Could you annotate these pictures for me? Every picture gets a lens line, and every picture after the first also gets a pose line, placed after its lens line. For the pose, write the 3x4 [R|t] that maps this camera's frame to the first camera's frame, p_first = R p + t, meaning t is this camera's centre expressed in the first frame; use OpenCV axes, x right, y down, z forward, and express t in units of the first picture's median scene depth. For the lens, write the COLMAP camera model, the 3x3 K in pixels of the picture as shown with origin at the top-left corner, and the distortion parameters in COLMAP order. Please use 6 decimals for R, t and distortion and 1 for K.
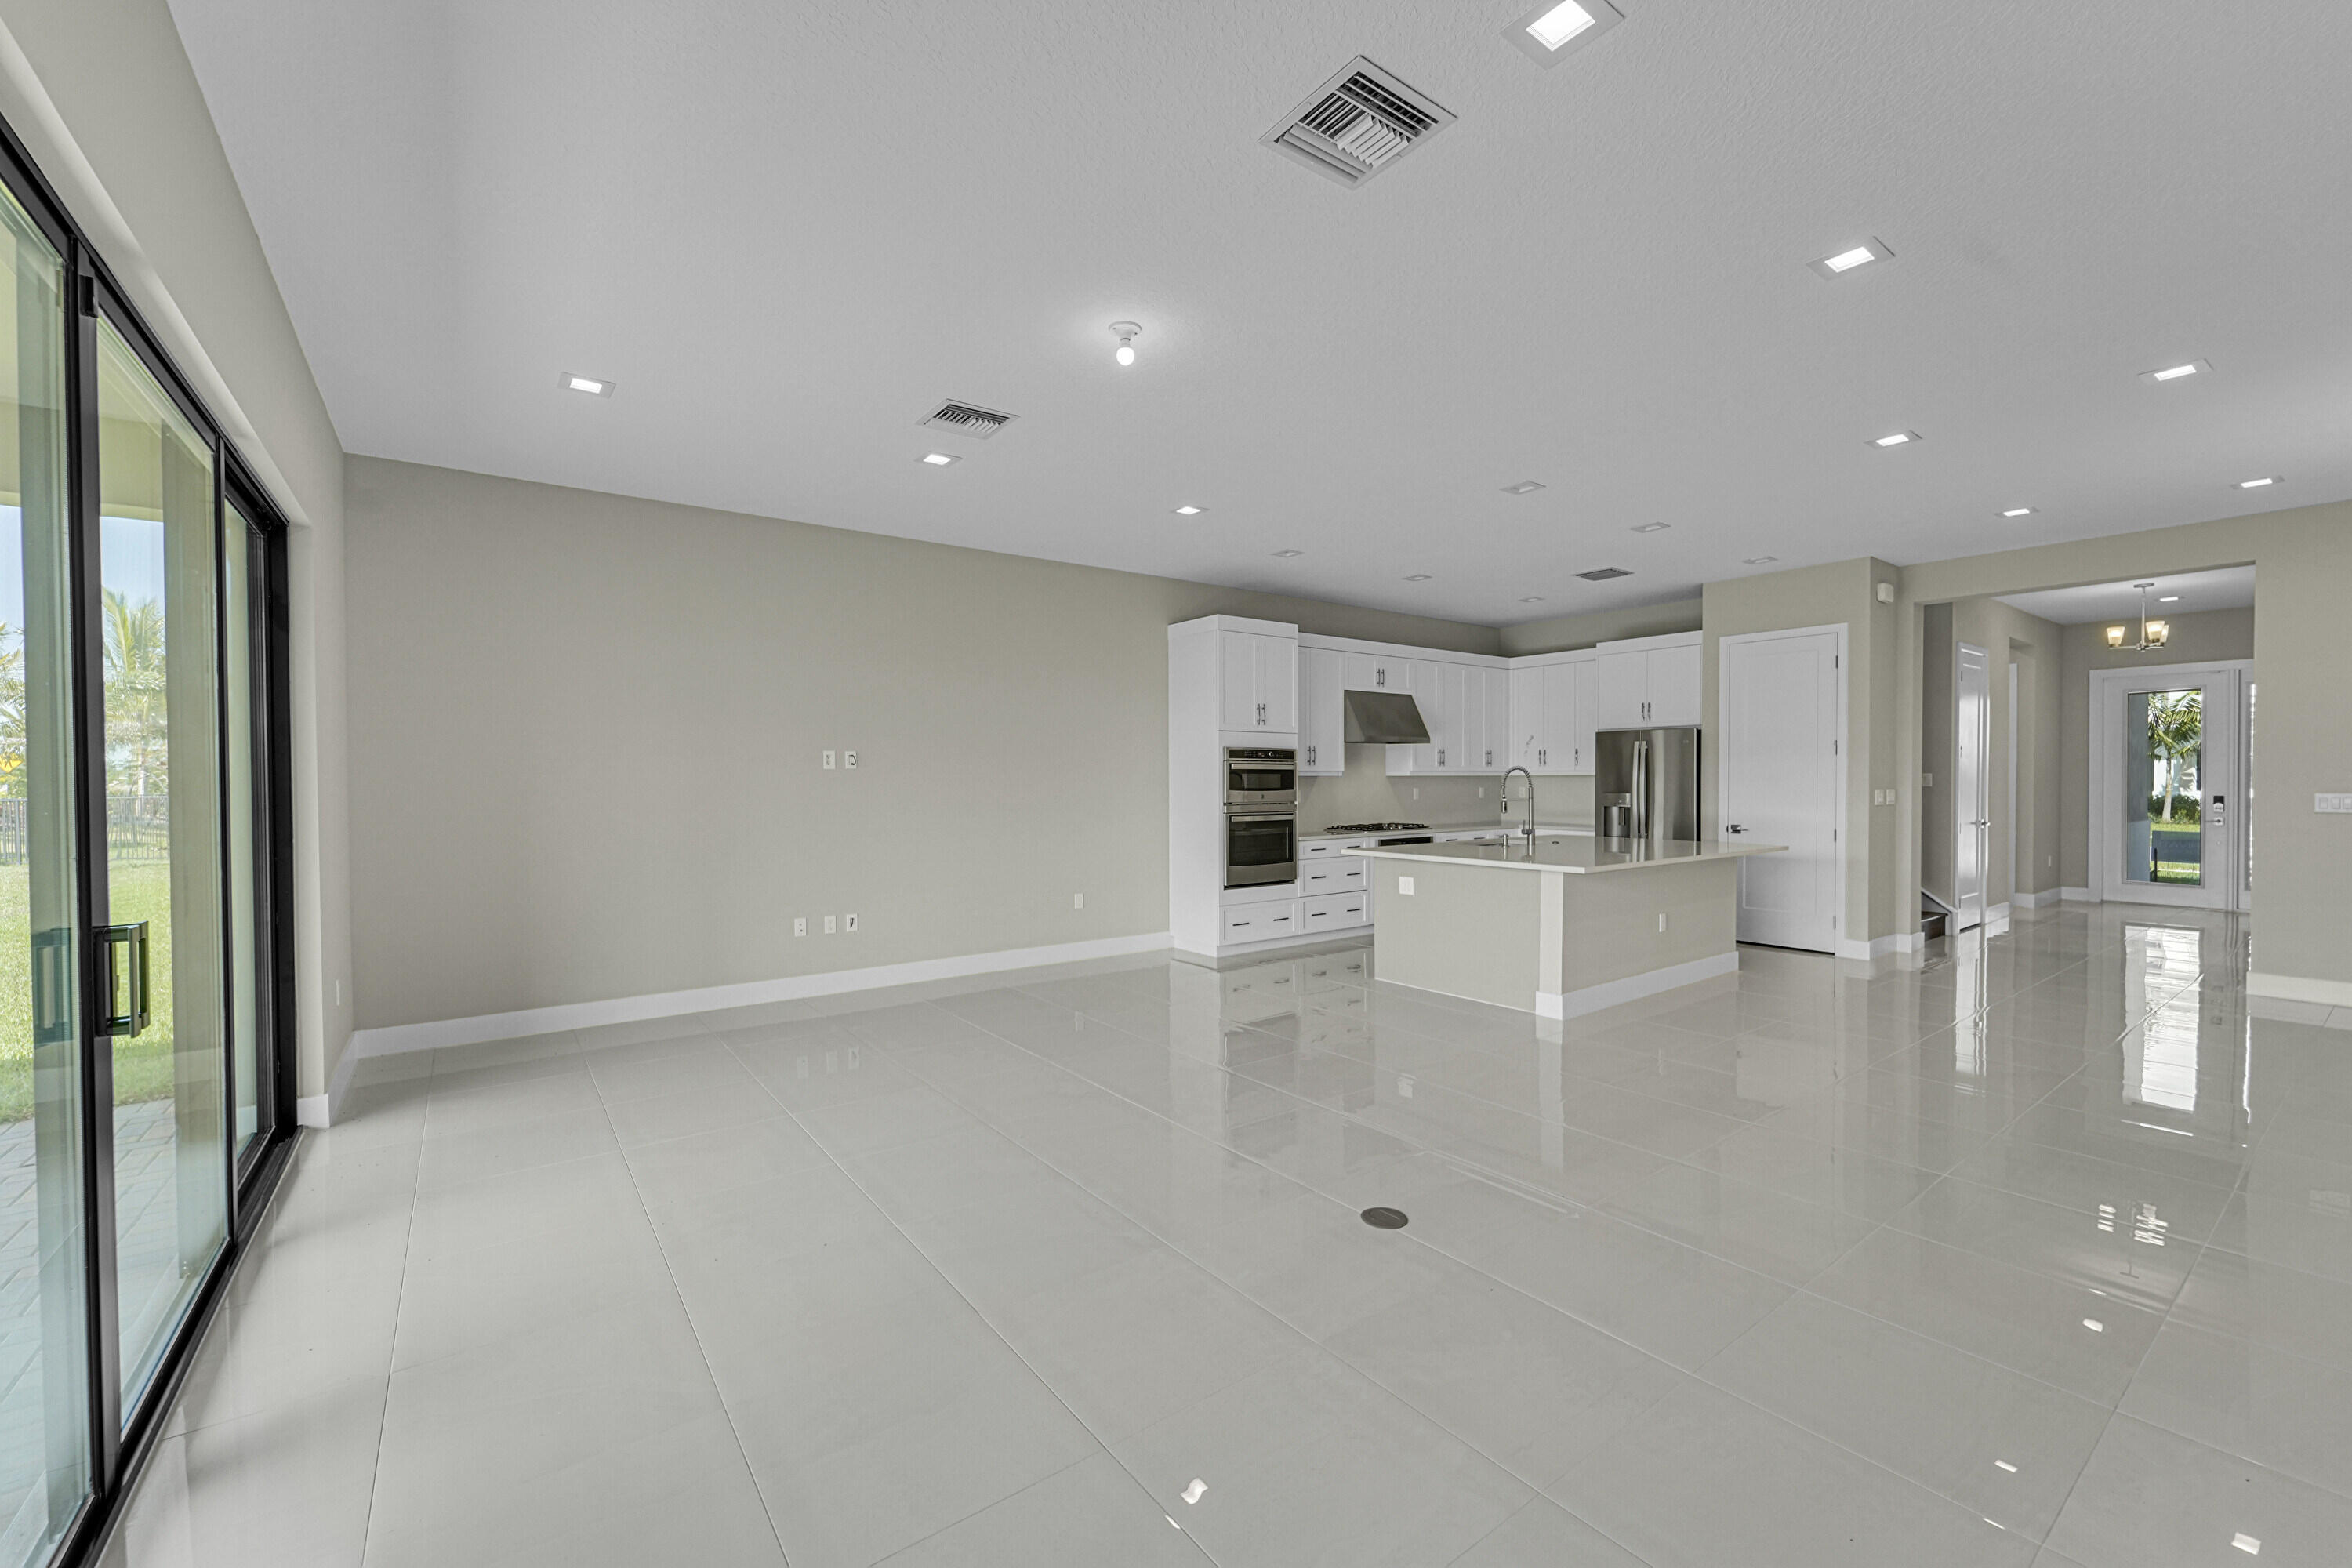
lens RADIAL K [[945.9, 0, 1163.6], [0, 945.9, 793.3], [0, 0, 1]] dist [0.000670, -0.000771]
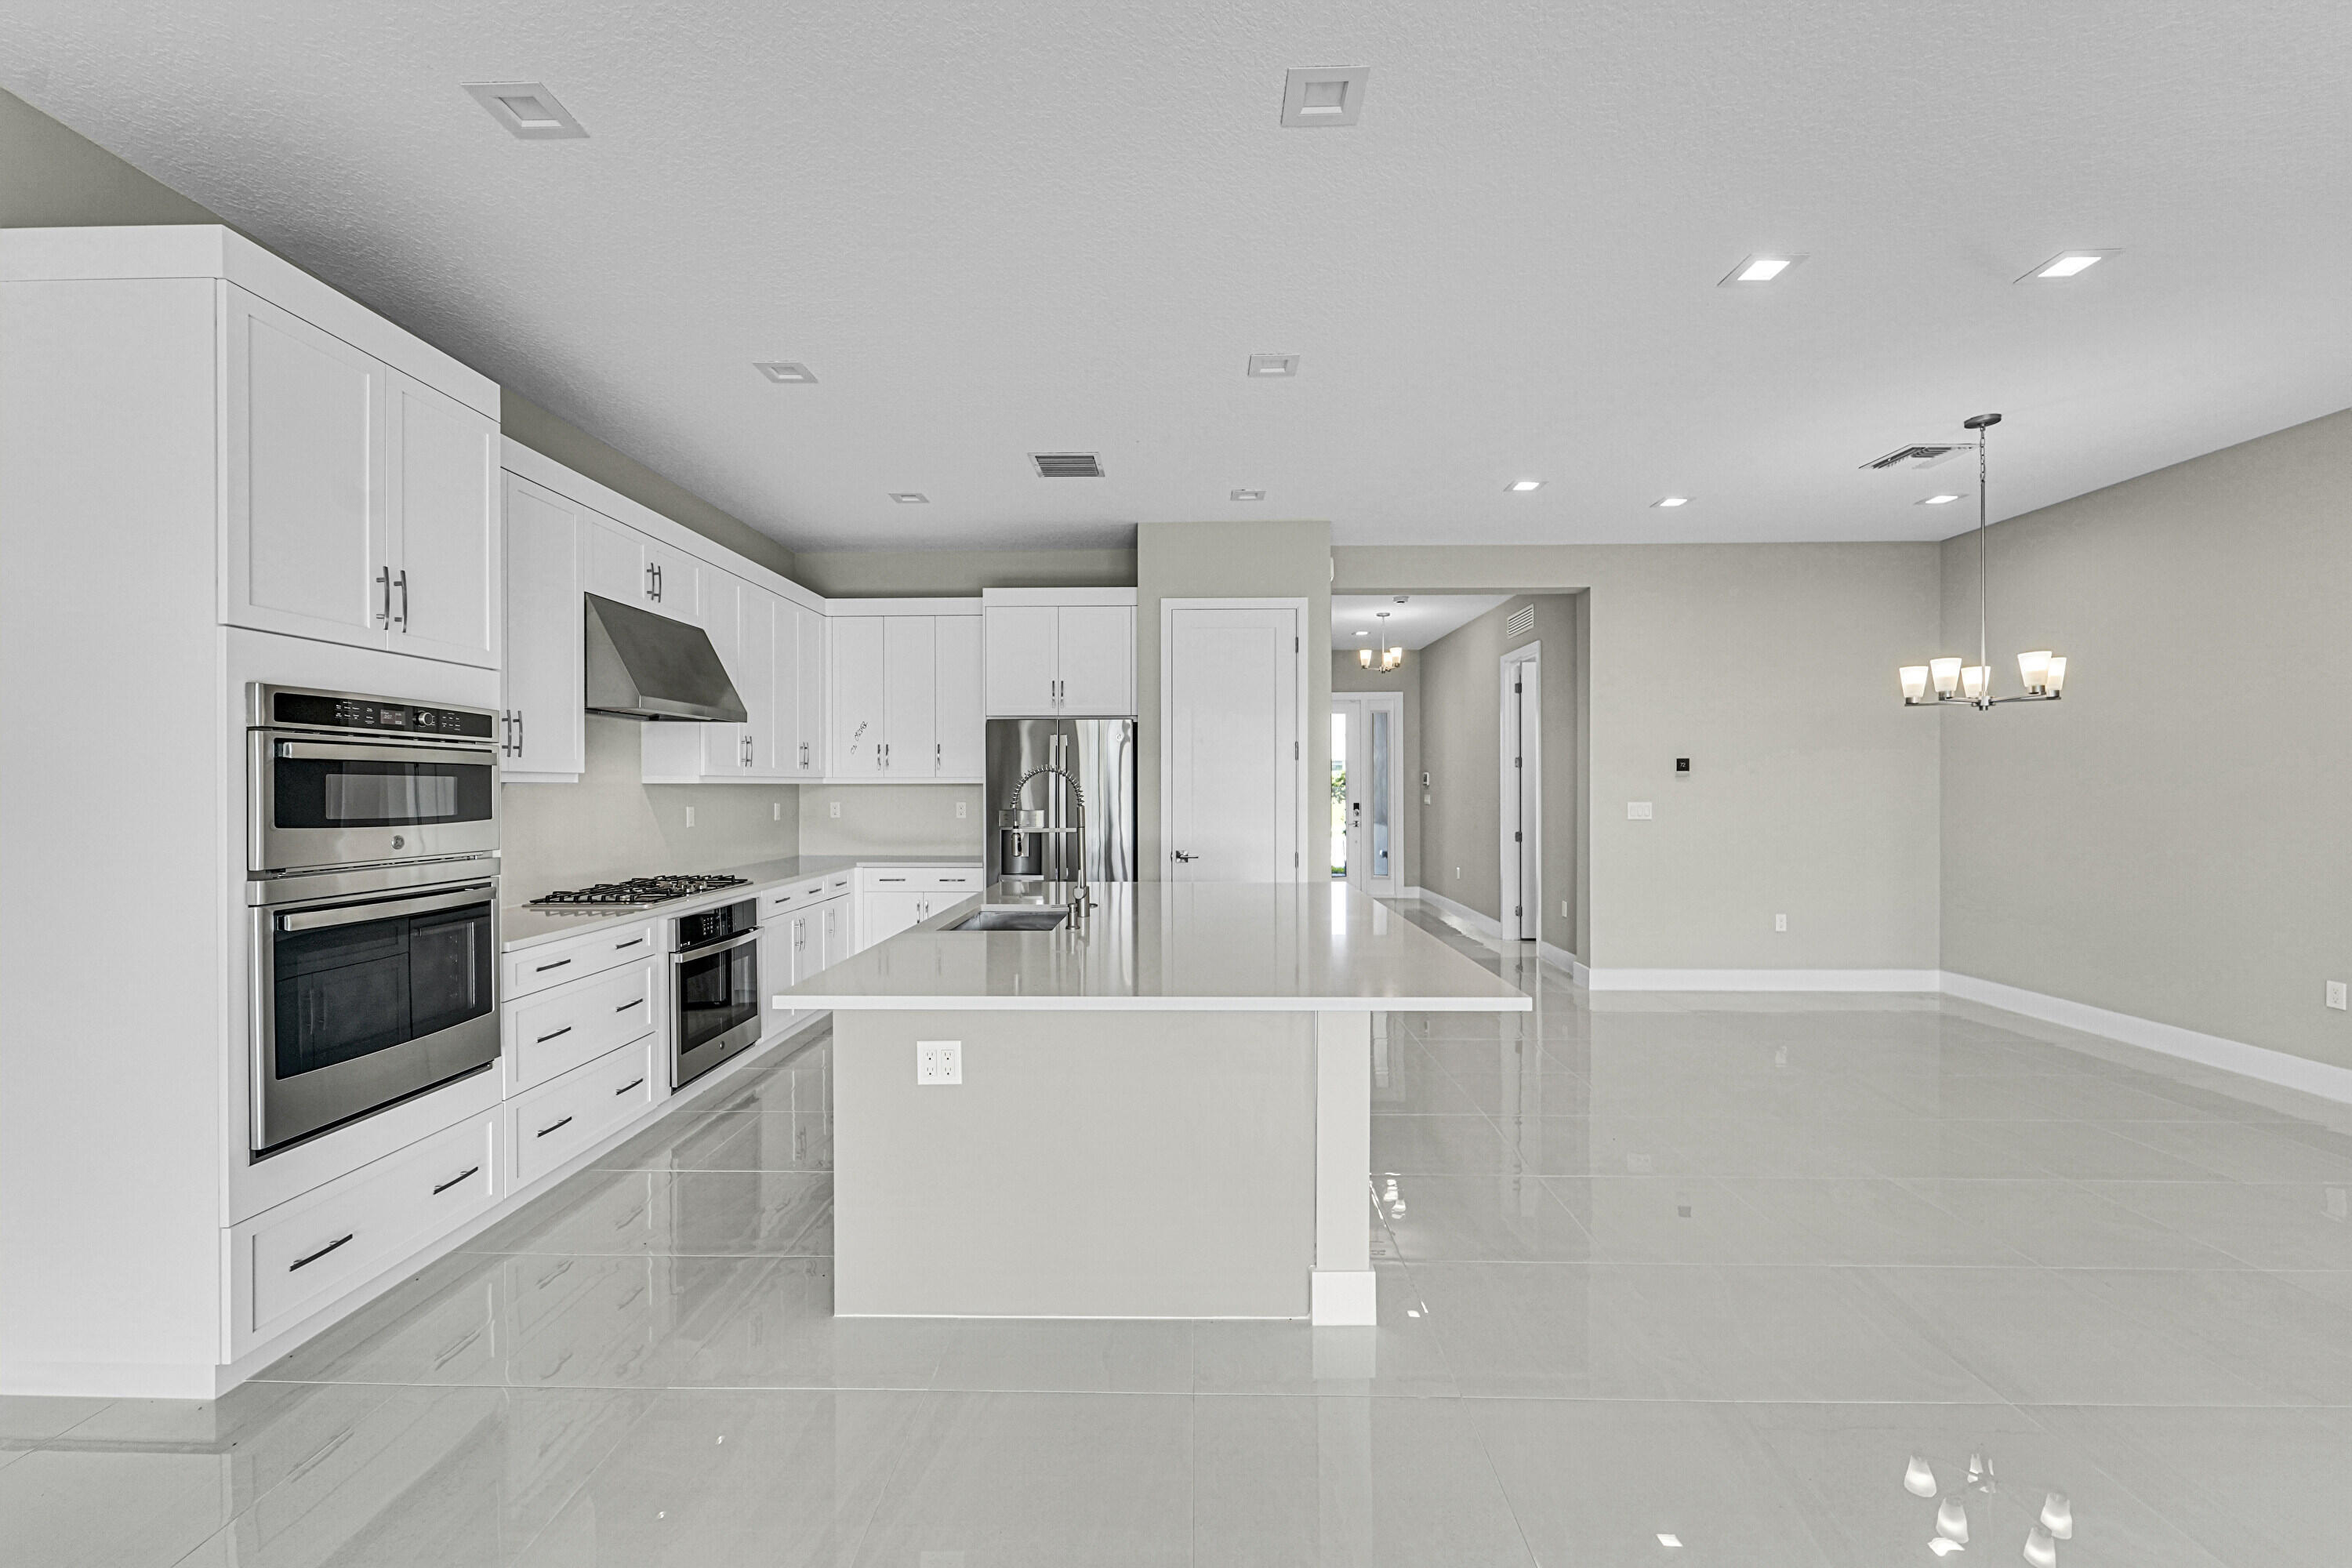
lens RADIAL K [[945.9, 0, 1177.4], [0, 945.9, 790.6], [0, 0, 1]] dist [0.000670, -0.000771]
pose [[0.602704, -0.000885, 0.797964, 0.002439], [0.011101, 0.999912, -0.007276, -0.008913], [-0.797887, 0.013243, 0.602661, 0.542123]]
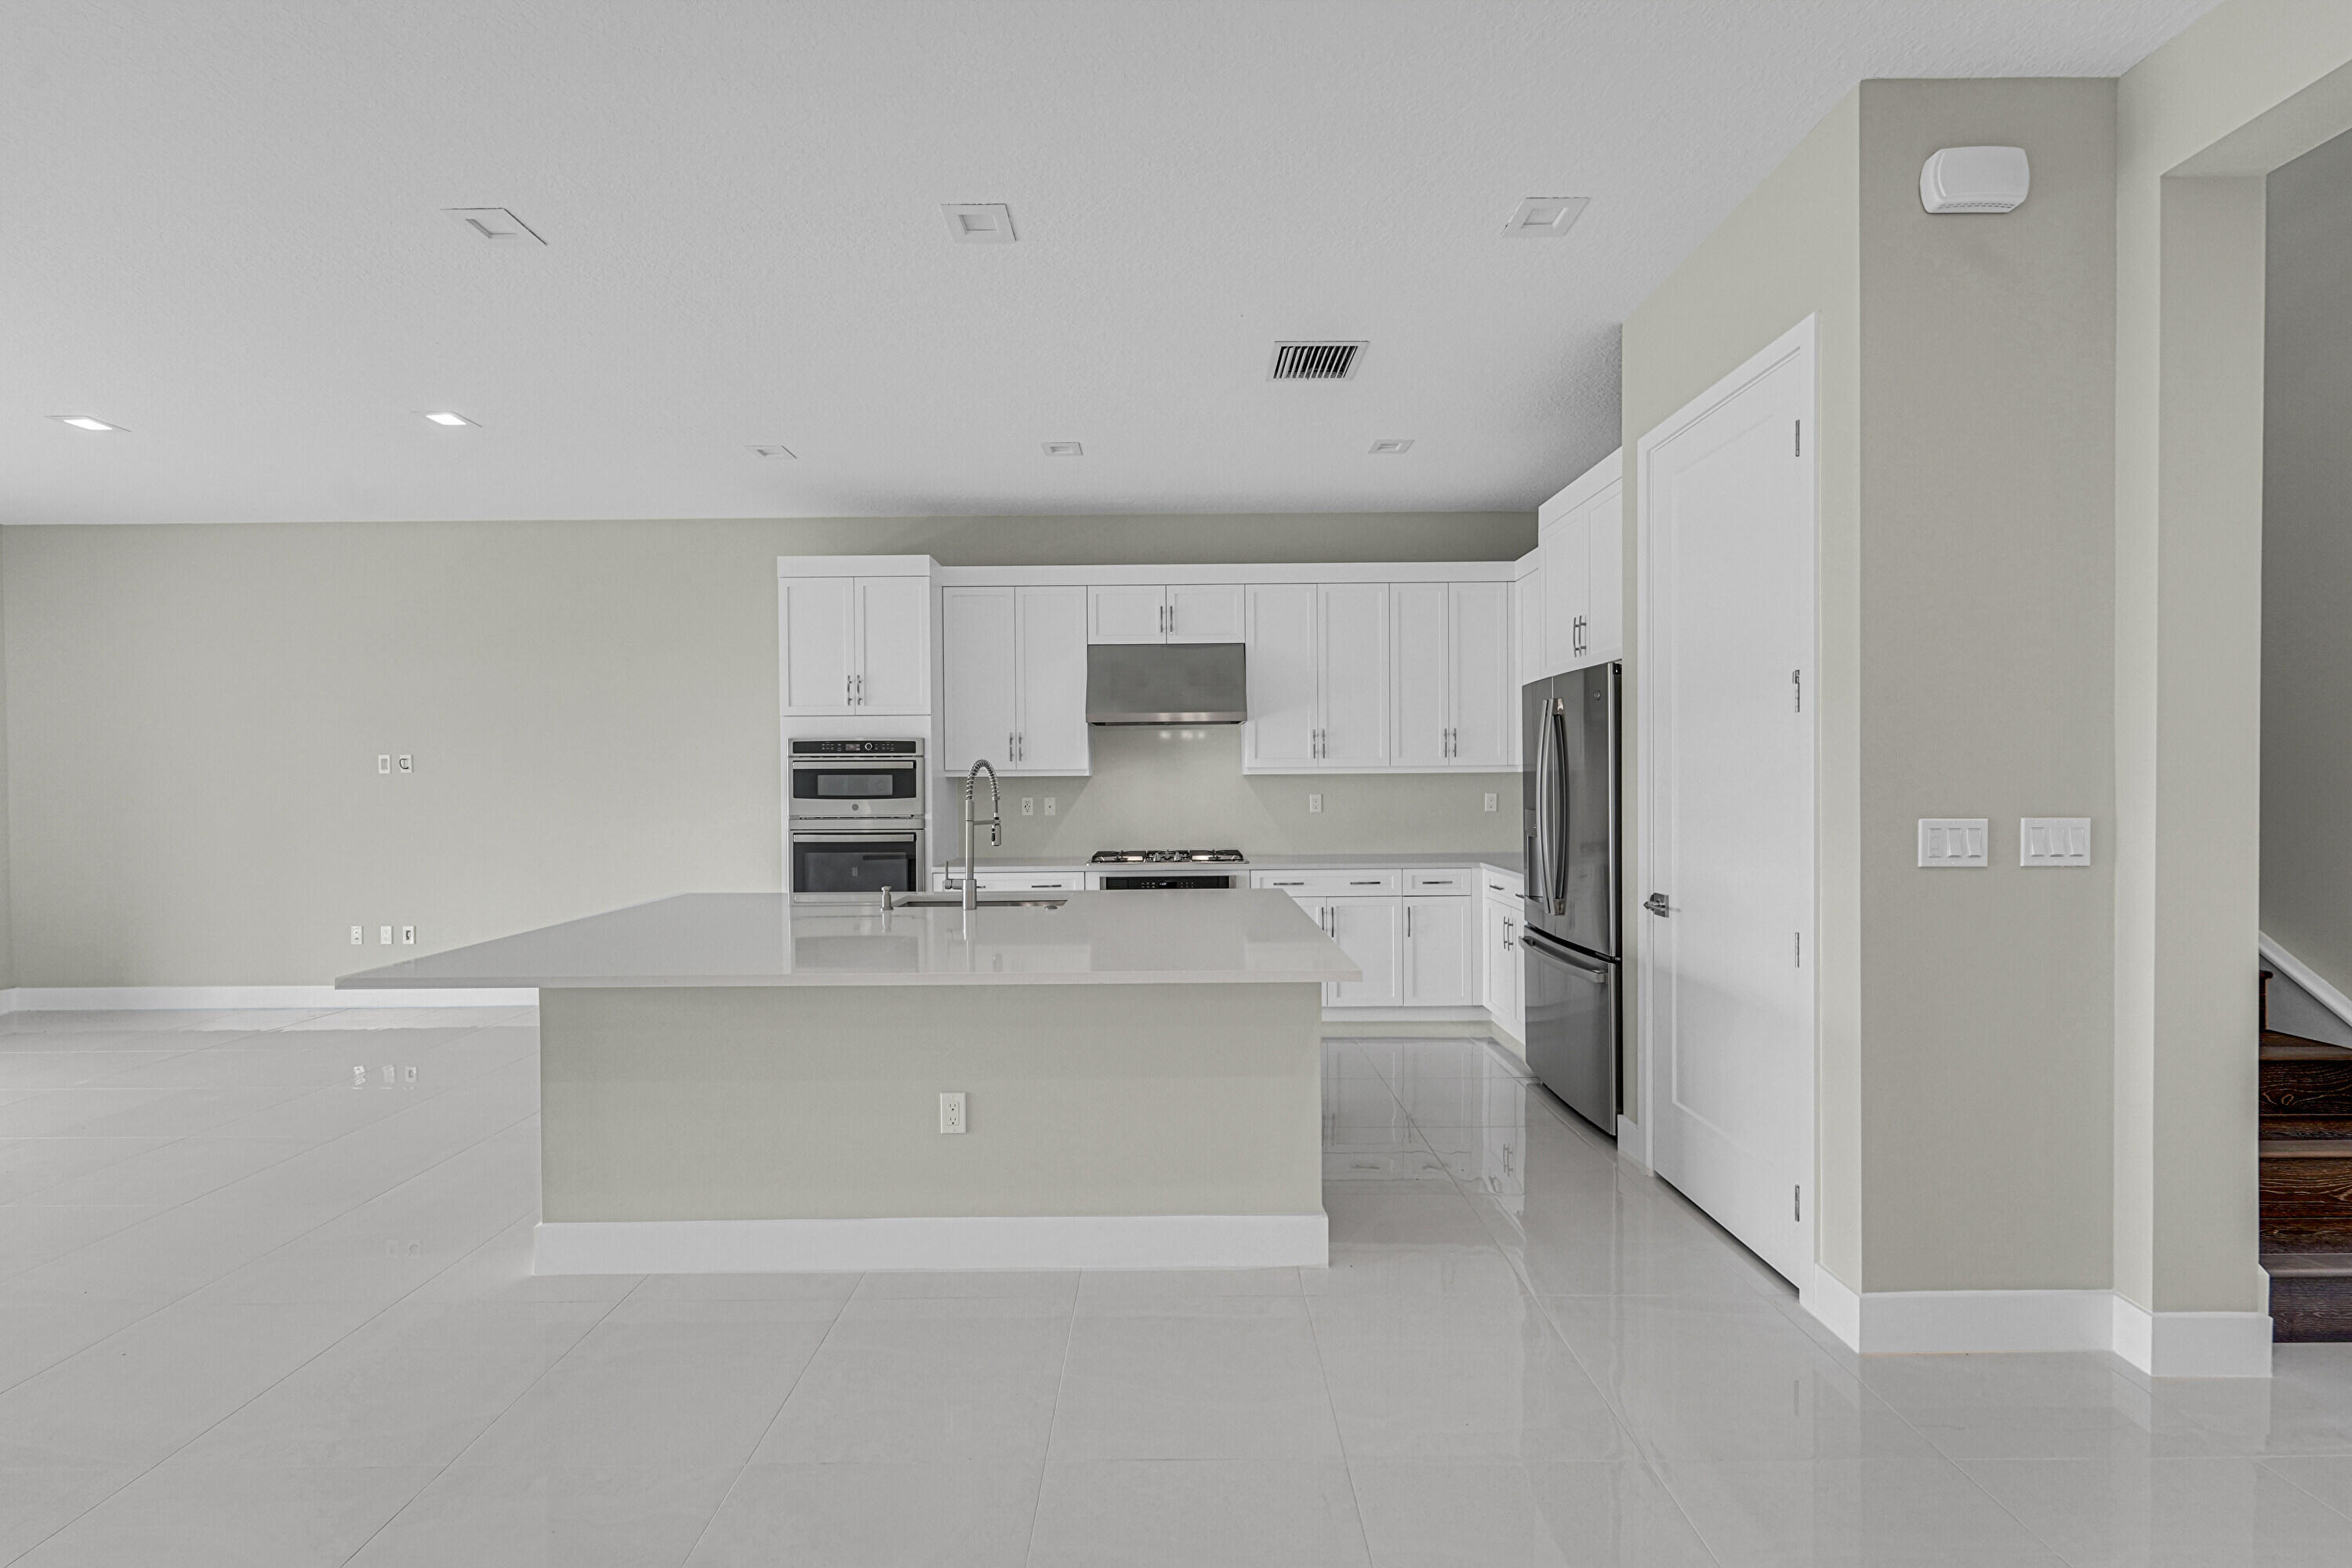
lens RADIAL K [[945.9, 0, 1160.3], [0, 945.9, 783.3], [0, 0, 1]] dist [0.000670, -0.000771]
pose [[0.802287, 0.000754, -0.596938, 0.665979], [-0.003749, 0.999986, -0.003776, -0.011808], [0.596926, 0.005267, 0.802279, 0.541855]]
